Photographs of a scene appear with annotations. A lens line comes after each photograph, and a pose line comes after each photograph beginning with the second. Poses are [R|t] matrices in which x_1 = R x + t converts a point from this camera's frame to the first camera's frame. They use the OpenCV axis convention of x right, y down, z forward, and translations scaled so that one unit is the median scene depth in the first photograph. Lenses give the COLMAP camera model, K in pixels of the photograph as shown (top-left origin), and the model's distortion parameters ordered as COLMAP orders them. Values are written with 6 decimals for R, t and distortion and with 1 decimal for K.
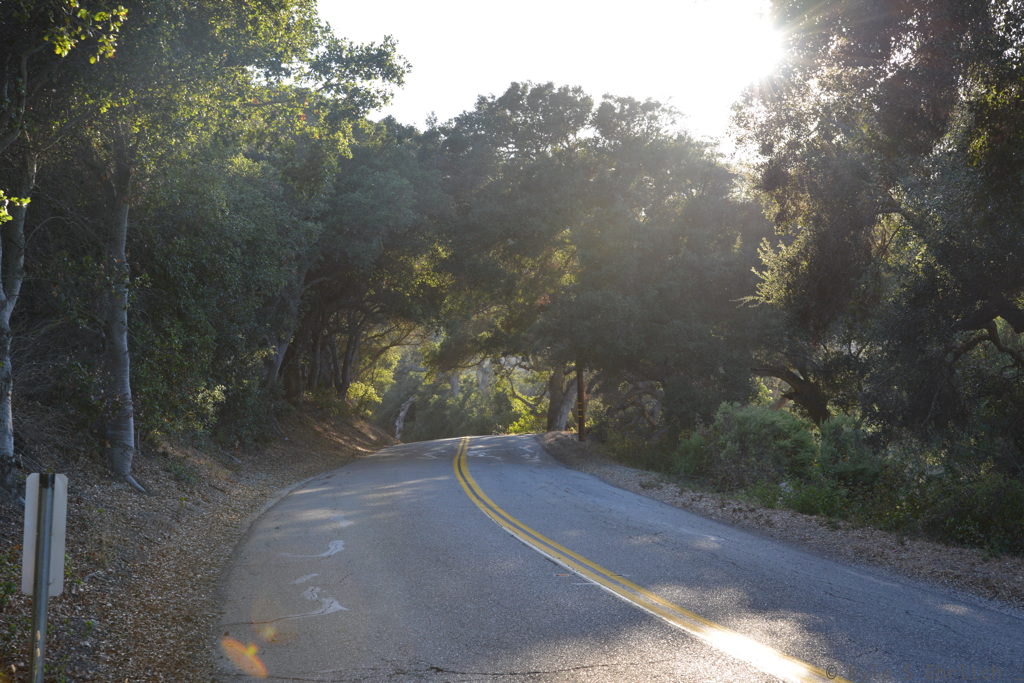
lens RADIAL K [[1599.4, 0, 508.6], [0, 1599.4, 343.0], [0, 0, 1]] dist [-0.009213, 0.013253]
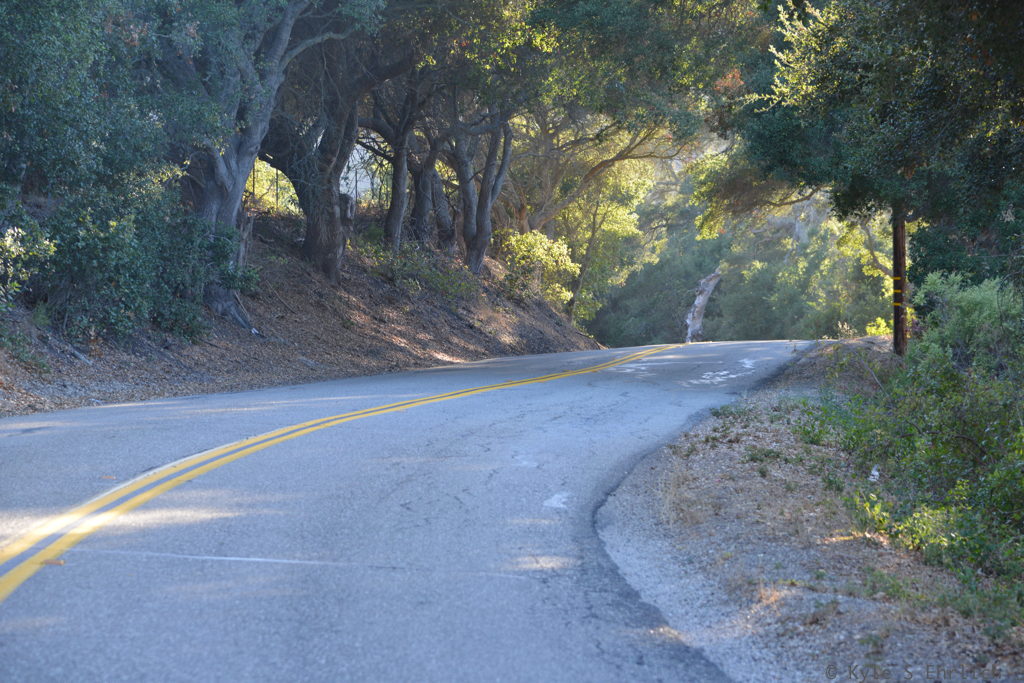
lens RADIAL K [[3589.1, 0, 513.9], [0, 3589.1, 340.3], [0, 0, 1]] dist [0.122269, 0.985844]
pose [[0.986377, 0.020005, -0.163280, 0.179989], [-0.011253, 0.998458, 0.054353, -0.005485], [0.164116, -0.051775, 0.985081, -0.232737]]
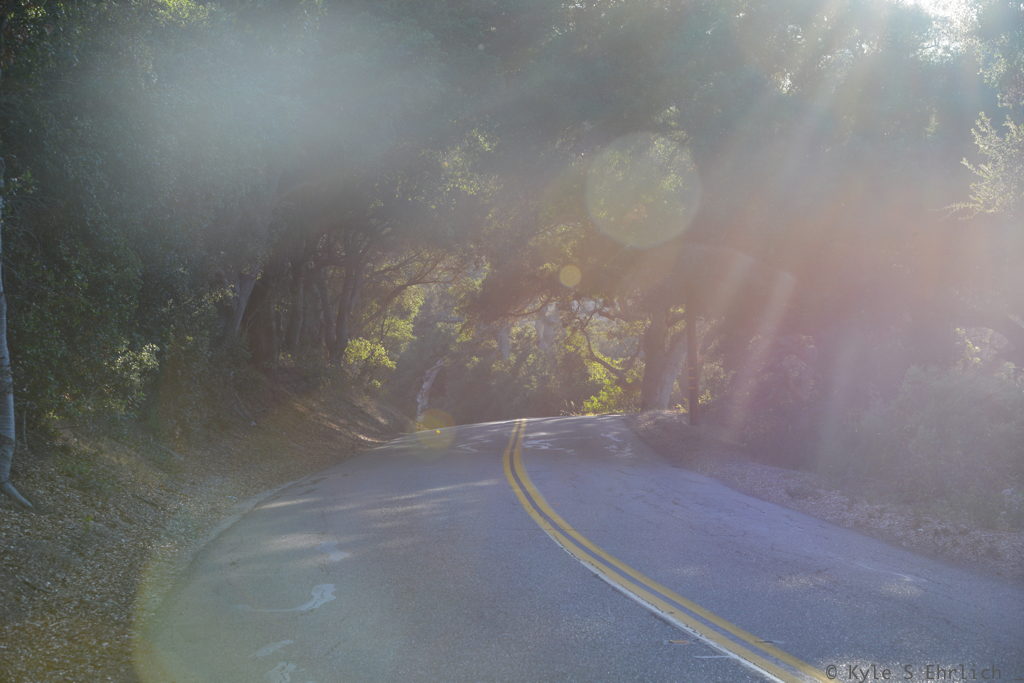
lens RADIAL K [[2349.5, 0, 512.8], [0, 2349.5, 359.7], [0, 0, 1]] dist [0.021345, 0.200699]
pose [[0.999549, -0.004672, -0.029656, -0.001276], [0.005673, 0.999414, 0.033744, 0.000697], [0.029481, -0.033897, 0.998990, 0.026466]]
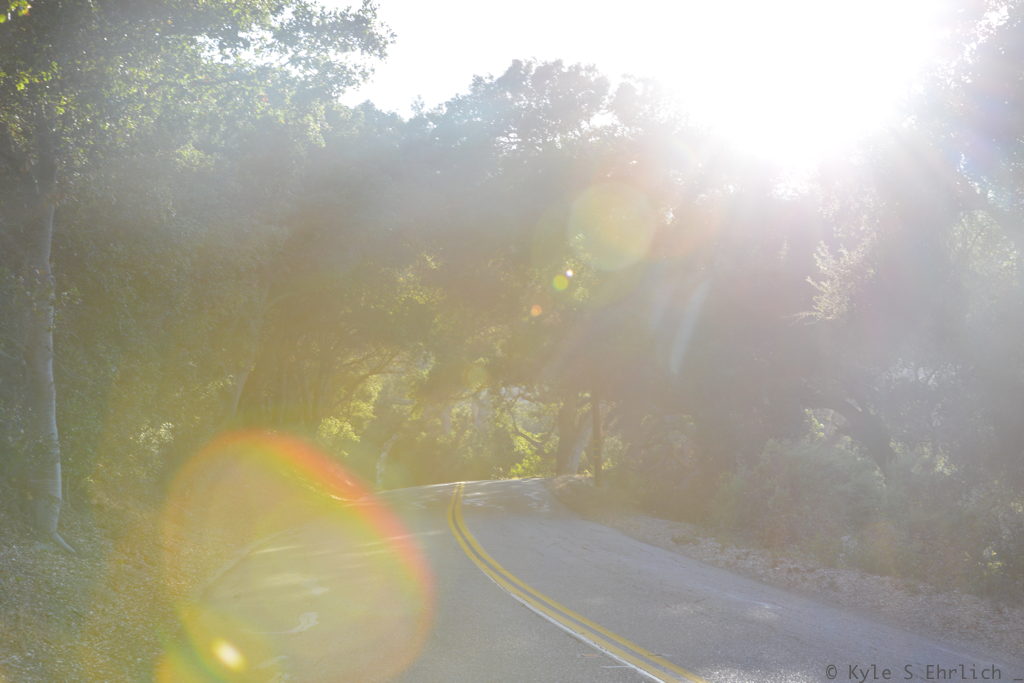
lens RADIAL K [[1883.7, 0, 512.8], [0, 1883.7, 345.7], [0, 0, 1]] dist [-0.008594, 0.066599]
pose [[0.999978, -0.006137, 0.002618, -0.002199], [0.006170, 0.999896, -0.013035, 0.000166], [-0.002537, 0.013051, 0.999912, 0.015948]]
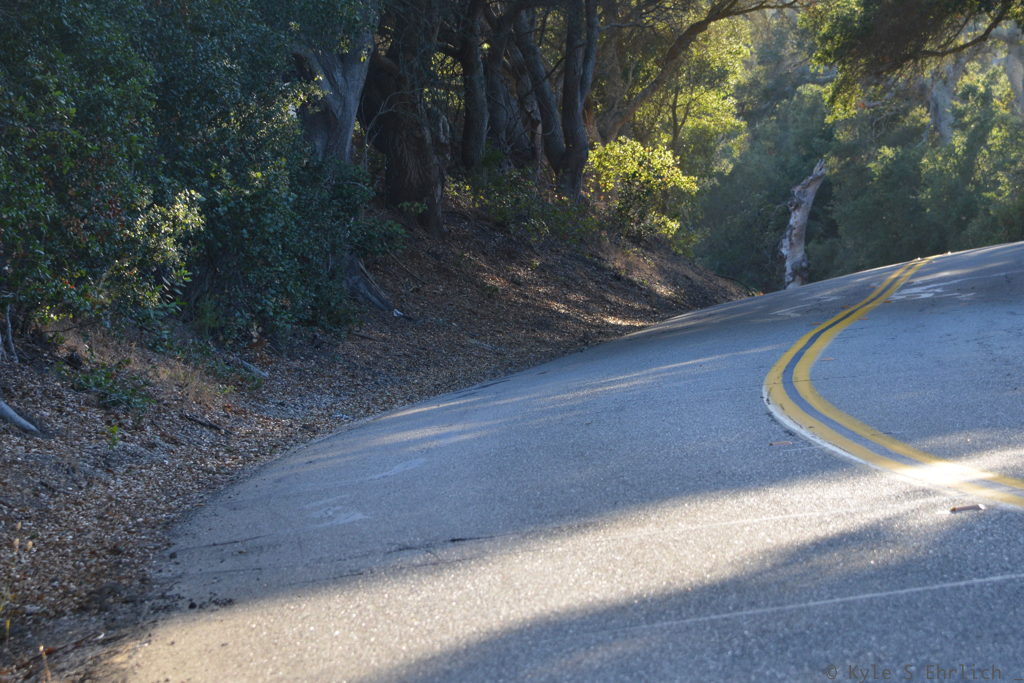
lens RADIAL K [[5374.3, 0, 516.0], [0, 5374.3, 343.6], [0, 0, 1]] dist [0.201734, -0.932867]
pose [[0.983559, -0.120288, -0.134691, 0.071292], [0.128968, 0.989971, 0.057659, -0.003011], [0.126404, -0.074082, 0.989209, -0.305321]]
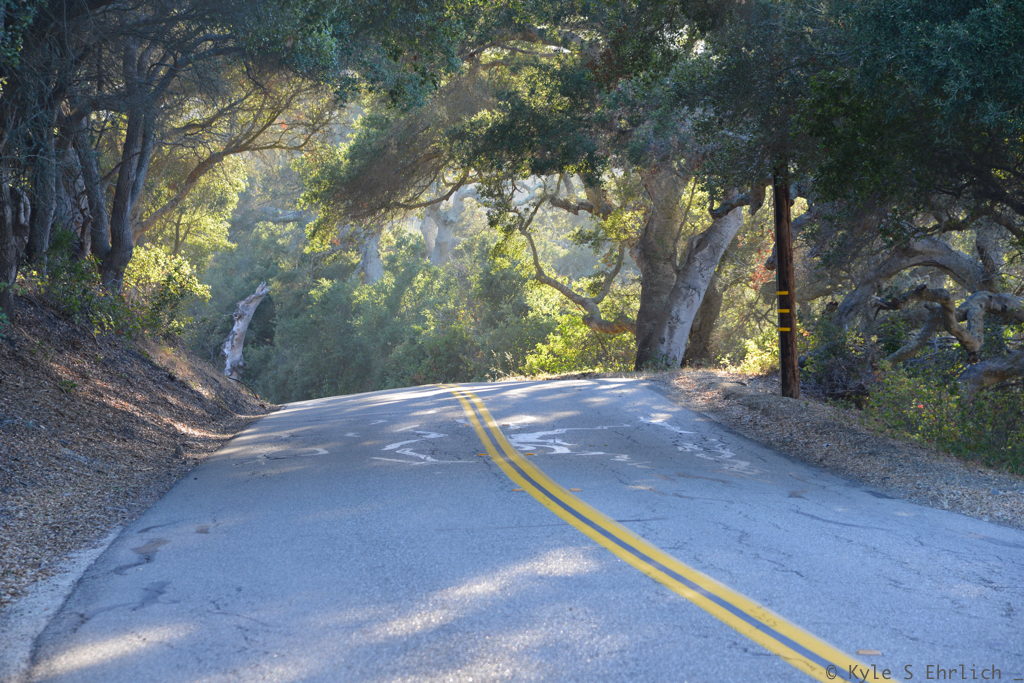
lens RADIAL K [[3484.3, 0, 514.5], [0, 3484.3, 353.4], [0, 0, 1]] dist [0.110126, 1.735686]
pose [[0.999670, -0.010328, 0.023504, -0.056270], [0.009065, 0.998543, 0.053194, 0.014222], [-0.024019, -0.052963, 0.998308, 0.346959]]
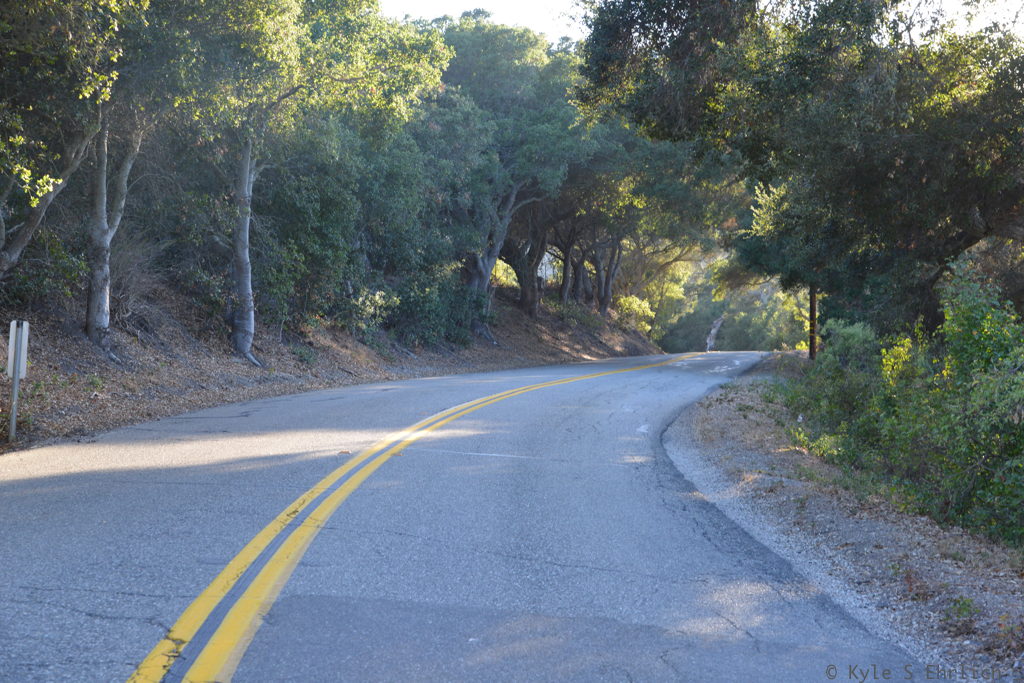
lens RADIAL K [[1755.8, 0, 510.3], [0, 1755.8, 343.1], [0, 0, 1]] dist [-0.007756, -0.004538]
pose [[0.973696, 0.033934, -0.225311, 0.179081], [-0.022694, 0.998374, 0.052292, -0.005350], [0.226719, -0.045803, 0.972883, -0.230579]]
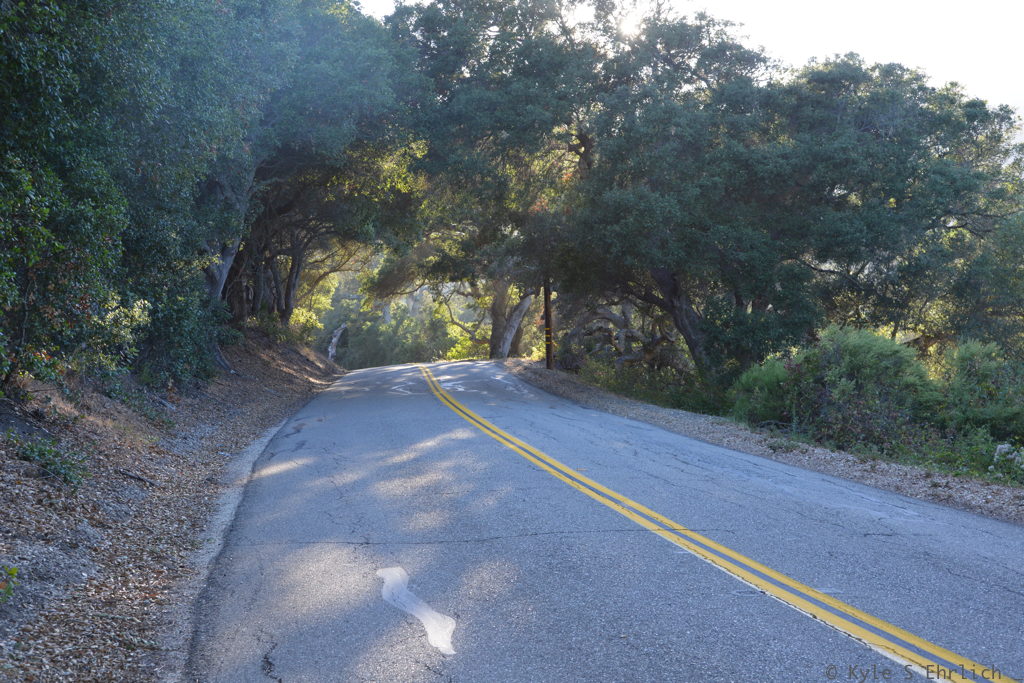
lens RADIAL K [[1356.1, 0, 514.9], [0, 1356.1, 337.1], [0, 0, 1]] dist [-0.034897, 0.060890]
pose [[0.997020, -0.001683, 0.077131, -0.056742], [-0.001614, 0.999088, 0.042661, 0.014304], [-0.077132, -0.042658, 0.996108, 0.350391]]
